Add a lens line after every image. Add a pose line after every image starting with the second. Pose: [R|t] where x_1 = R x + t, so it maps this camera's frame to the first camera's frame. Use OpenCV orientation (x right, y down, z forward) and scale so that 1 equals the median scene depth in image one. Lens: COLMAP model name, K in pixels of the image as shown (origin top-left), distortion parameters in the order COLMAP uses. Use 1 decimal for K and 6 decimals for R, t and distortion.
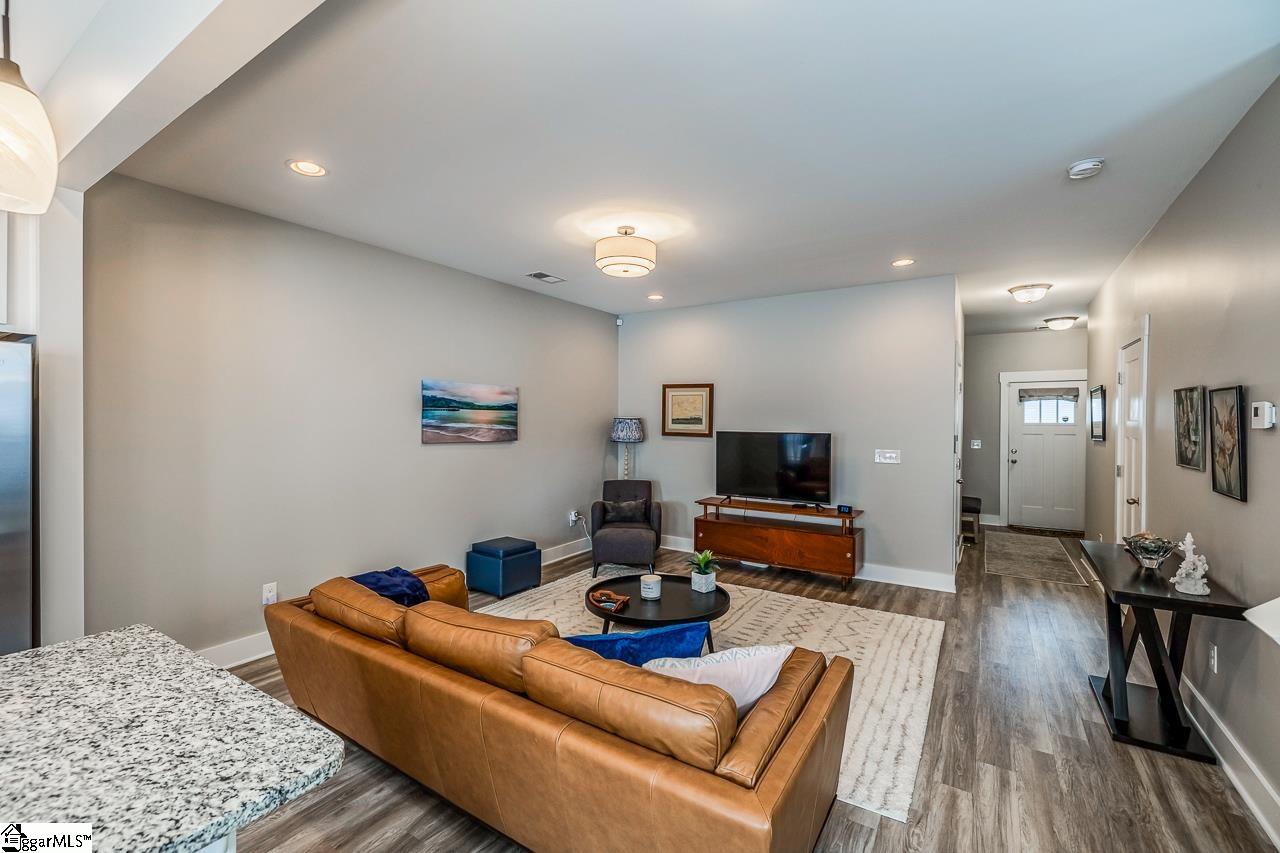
lens RADIAL K [[544.3, 0, 638.9], [0, 544.3, 423.8], [0, 0, 1]] dist [0.000224, -0.000258]
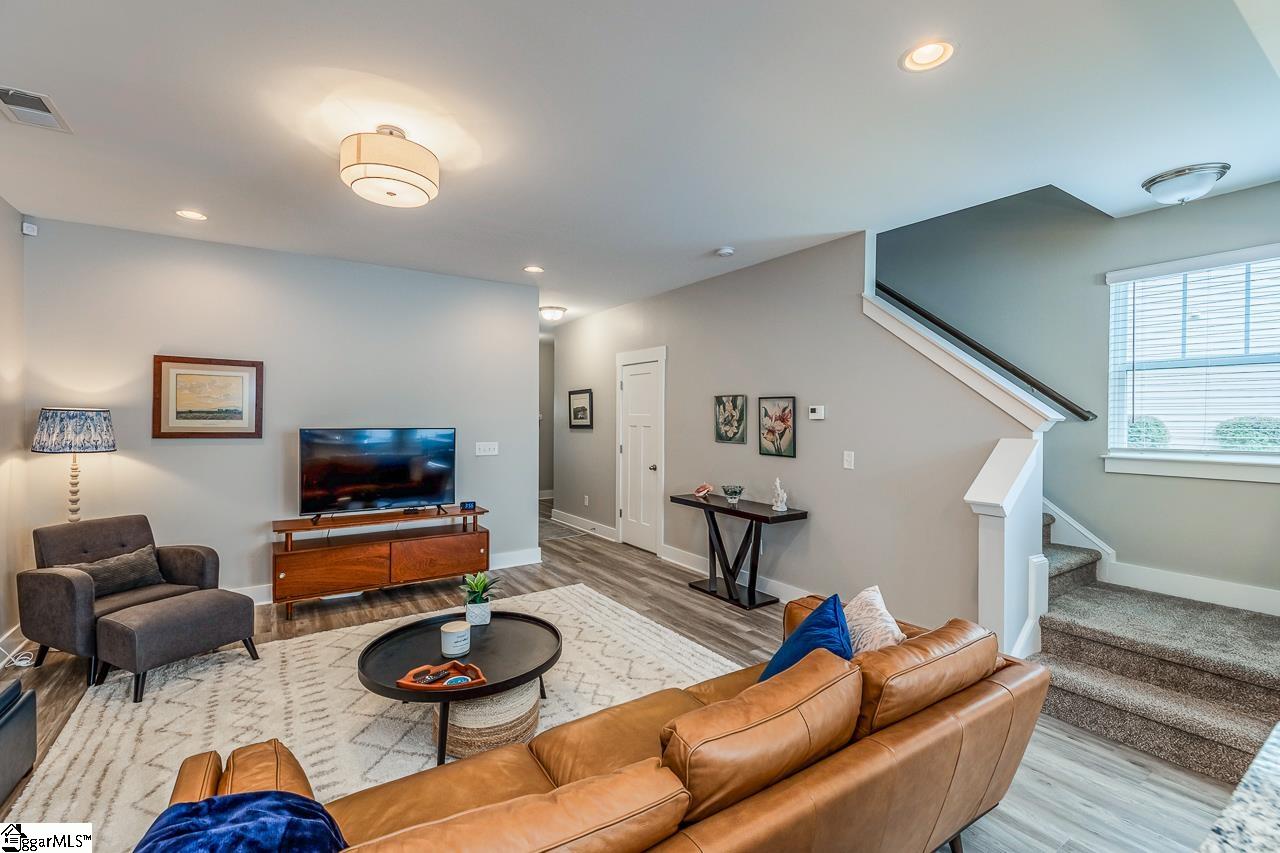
lens RADIAL K [[544.3, 0, 633.5], [0, 544.3, 421.1], [0, 0, 1]] dist [0.000224, -0.000258]
pose [[0.409814, -0.009079, 0.912124, -0.356956], [0.003762, 0.999959, 0.008263, -0.000874], [-0.912162, 0.000045, 0.409831, 0.305794]]
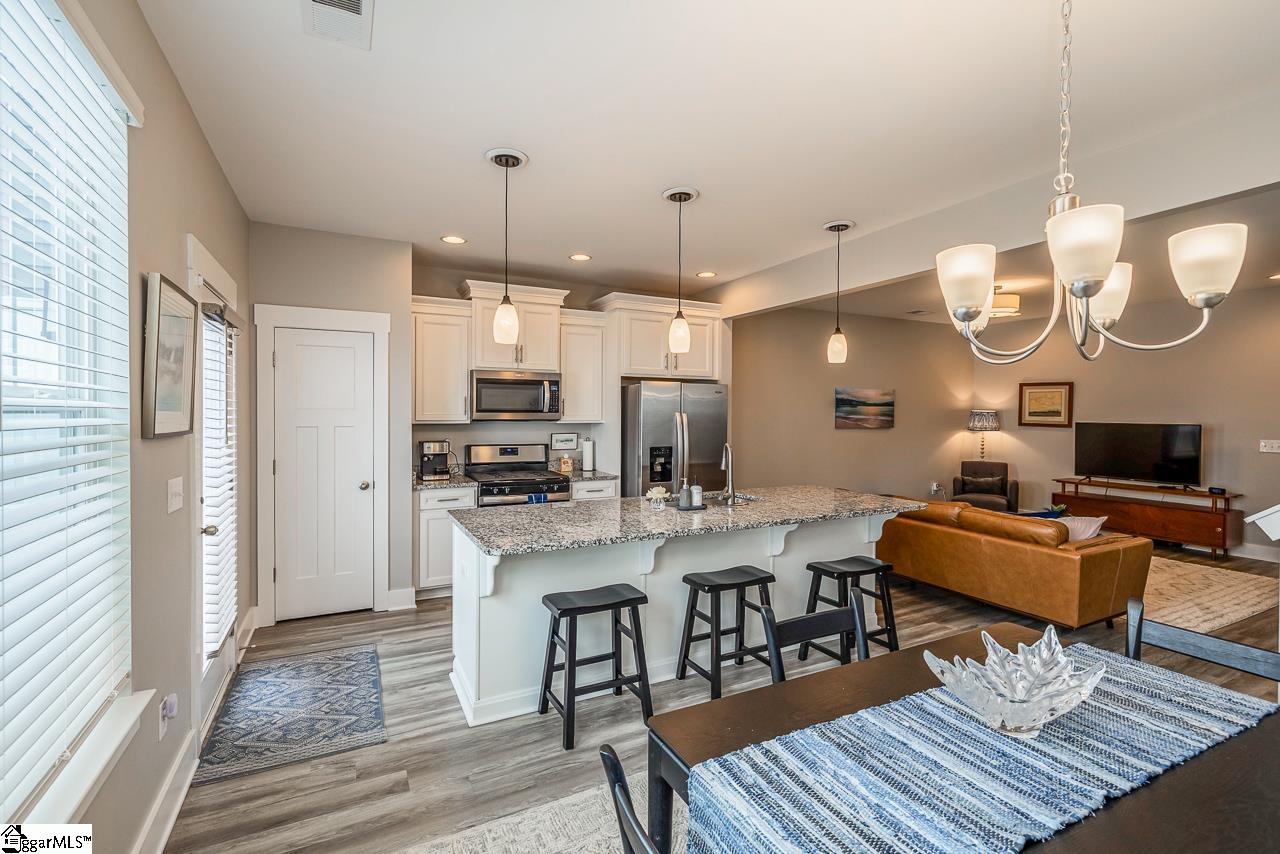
lens RADIAL K [[544.3, 0, 630.7], [0, 544.3, 416.0], [0, 0, 1]] dist [0.000224, -0.000258]
pose [[0.845845, 0.002709, -0.533423, -0.049771], [-0.001872, 0.999996, 0.002111, -0.001145], [0.533426, -0.000787, 0.845846, -0.572664]]
